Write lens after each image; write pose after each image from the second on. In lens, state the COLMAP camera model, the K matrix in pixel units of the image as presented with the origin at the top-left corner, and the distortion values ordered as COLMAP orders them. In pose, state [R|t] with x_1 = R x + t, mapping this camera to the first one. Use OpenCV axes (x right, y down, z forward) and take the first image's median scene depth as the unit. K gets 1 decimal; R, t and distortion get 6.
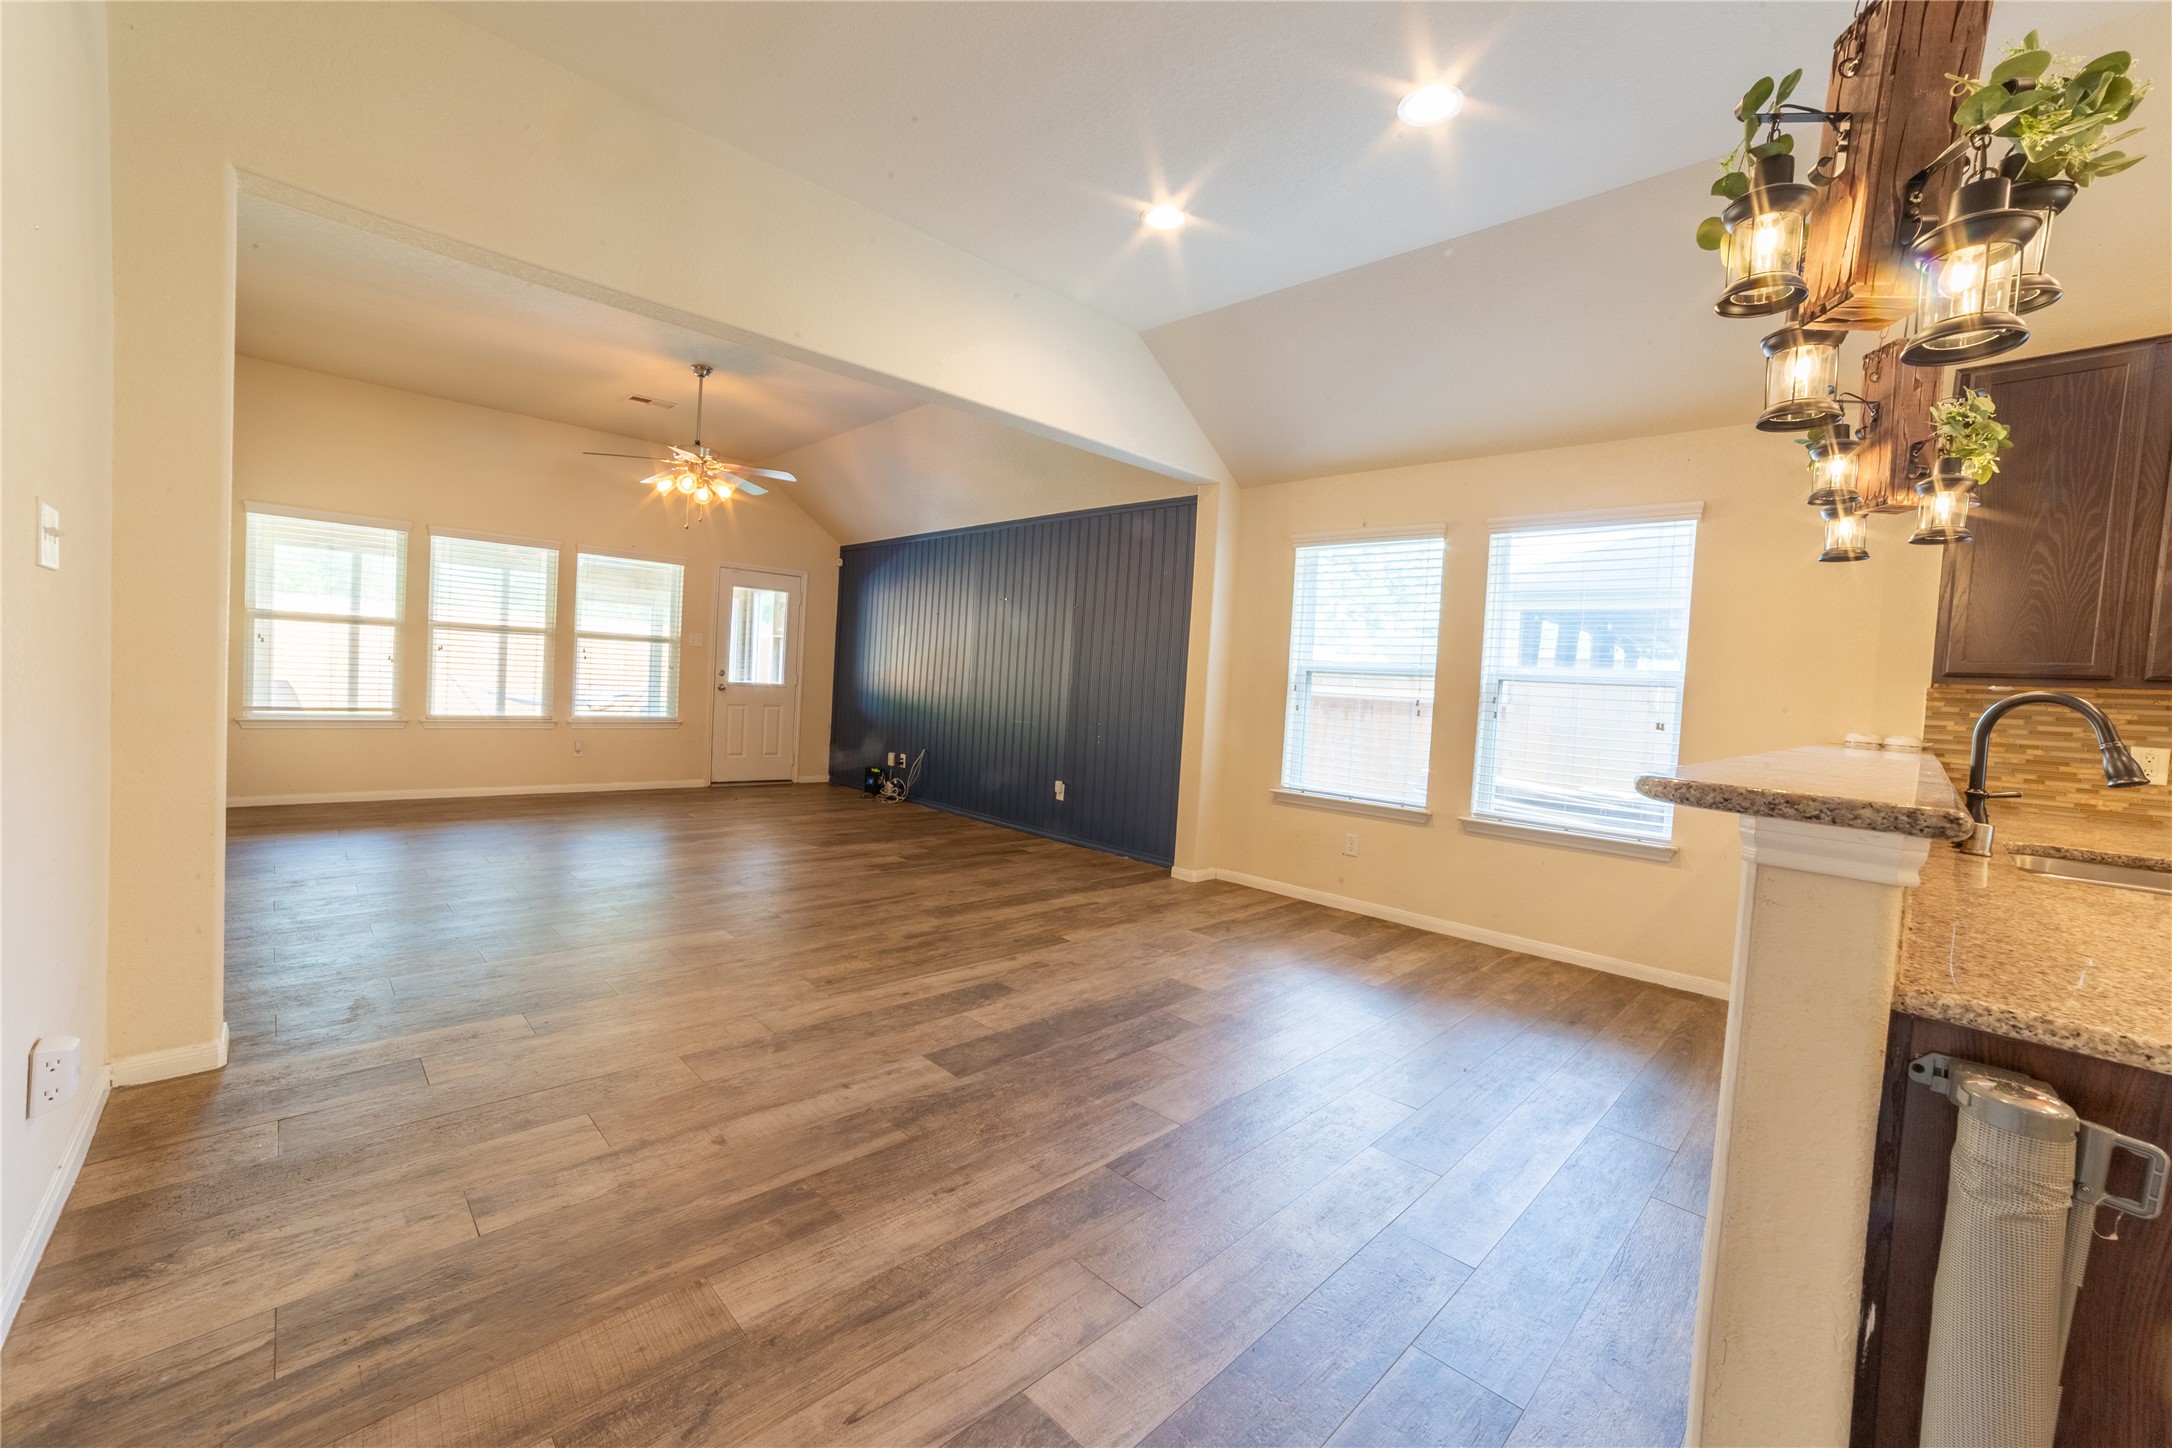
lens RADIAL K [[873.1, 0, 1084.2], [0, 873.1, 713.8], [0, 0, 1]] dist [-0.083394, 0.034357]
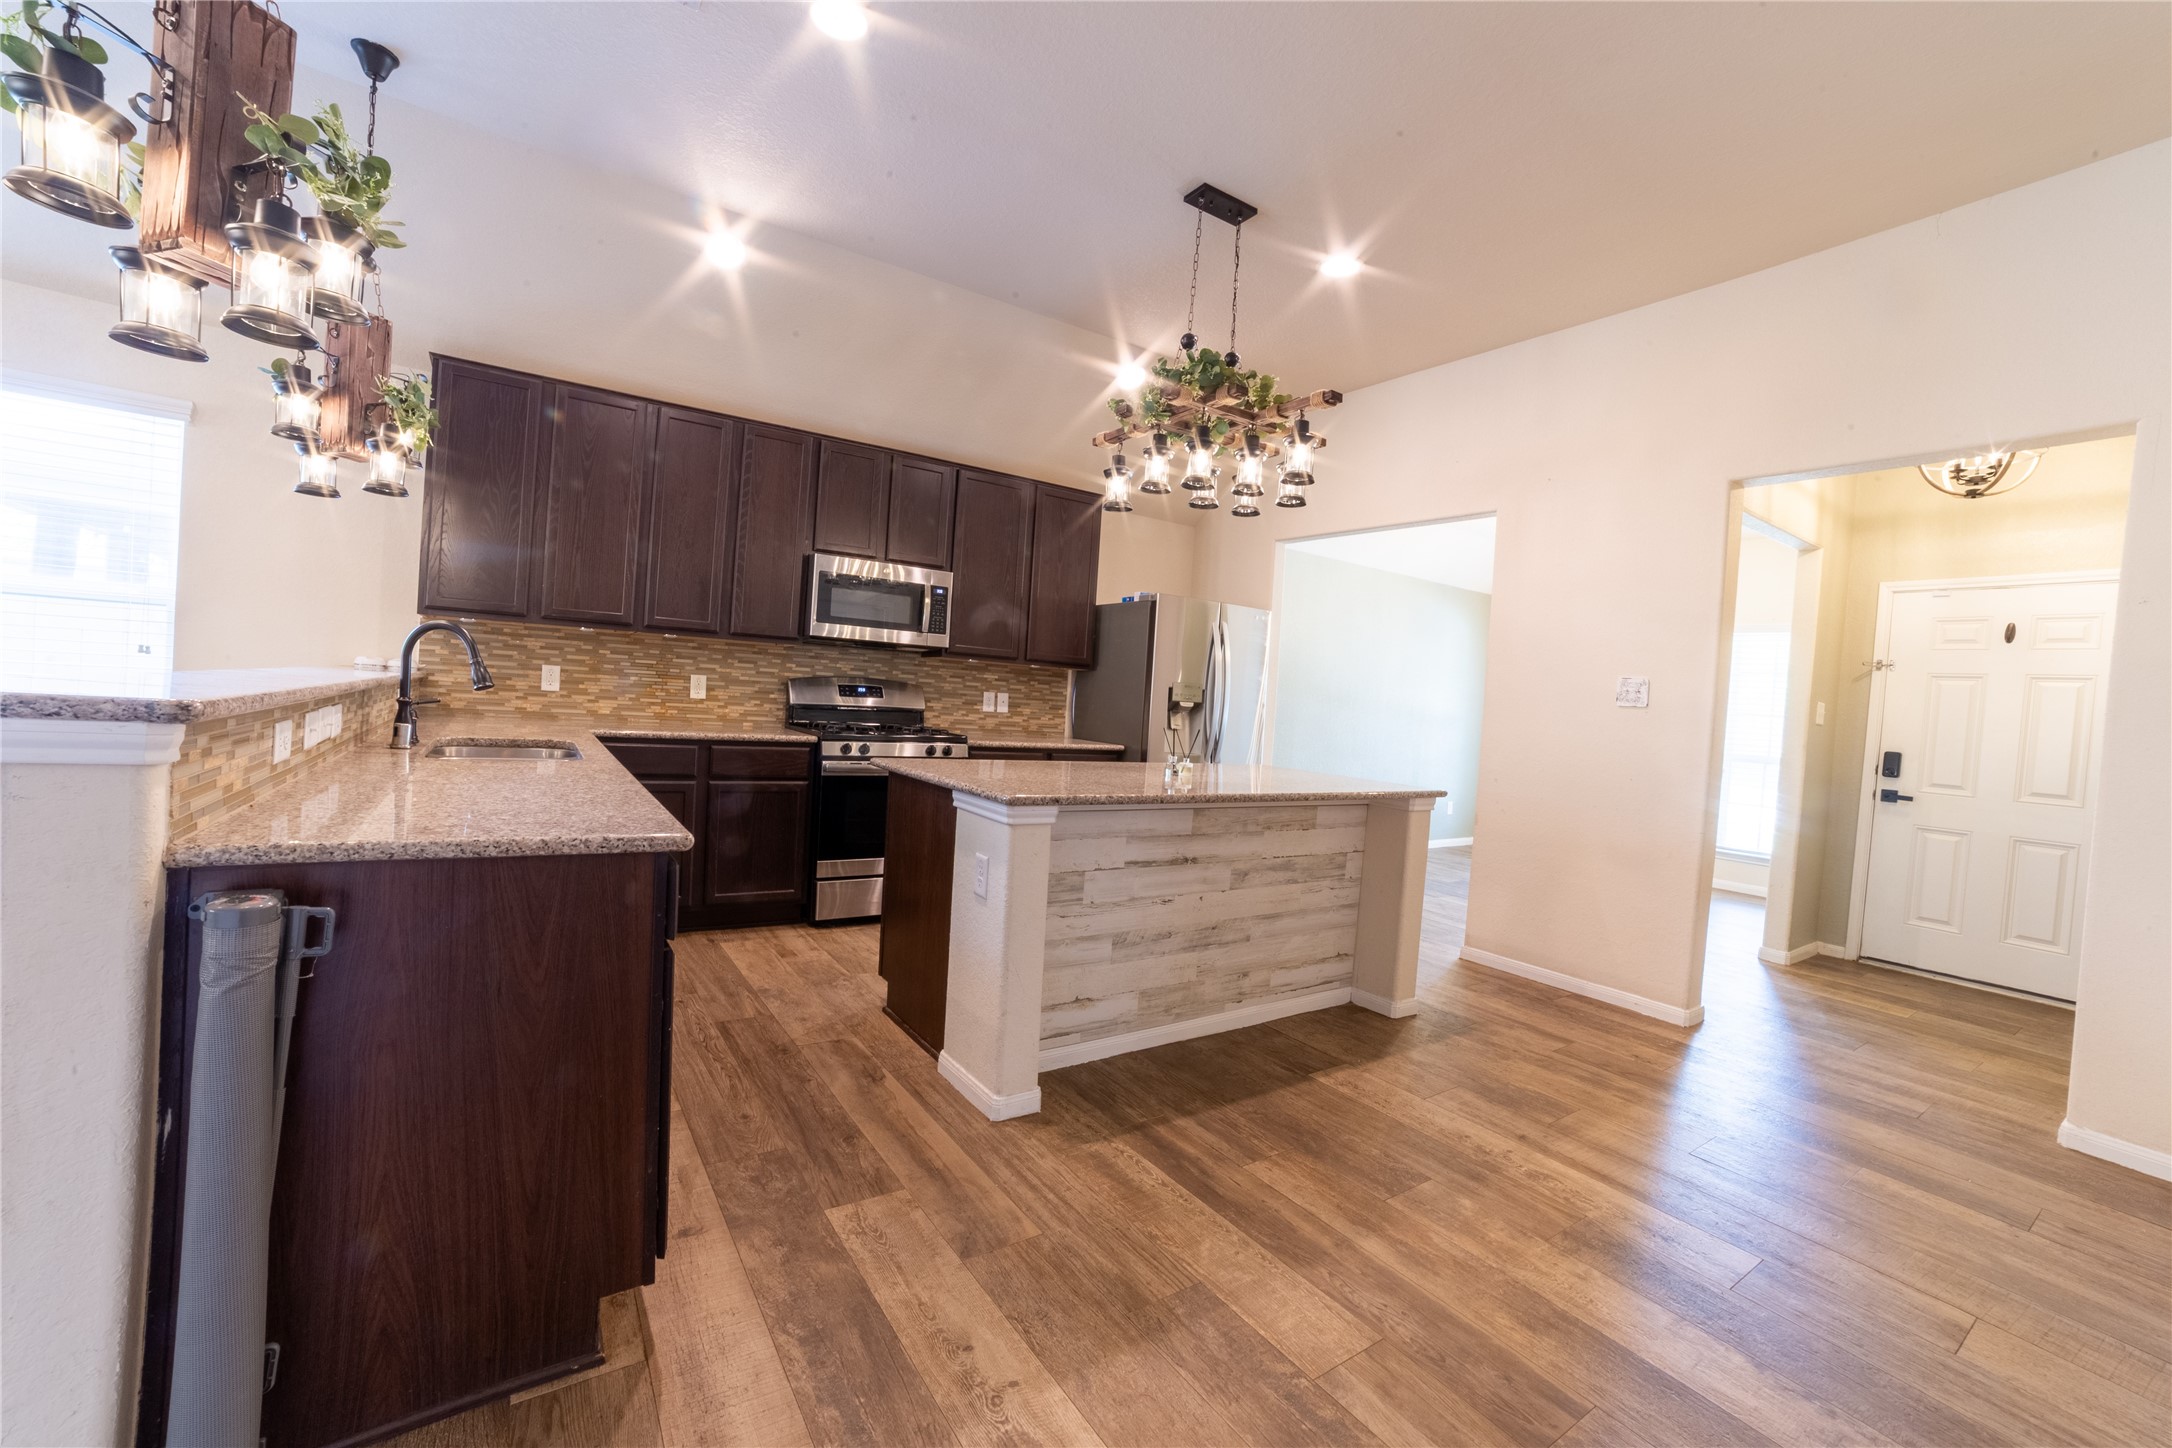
lens RADIAL K [[873.1, 0, 1084.2], [0, 873.1, 713.8], [0, 0, 1]] dist [-0.083394, 0.034357]
pose [[0.185149, -0.063614, 0.980649, 0.024940], [-0.019242, 0.997477, 0.068339, 0.013564], [-0.982522, -0.031522, 0.183458, -0.365805]]
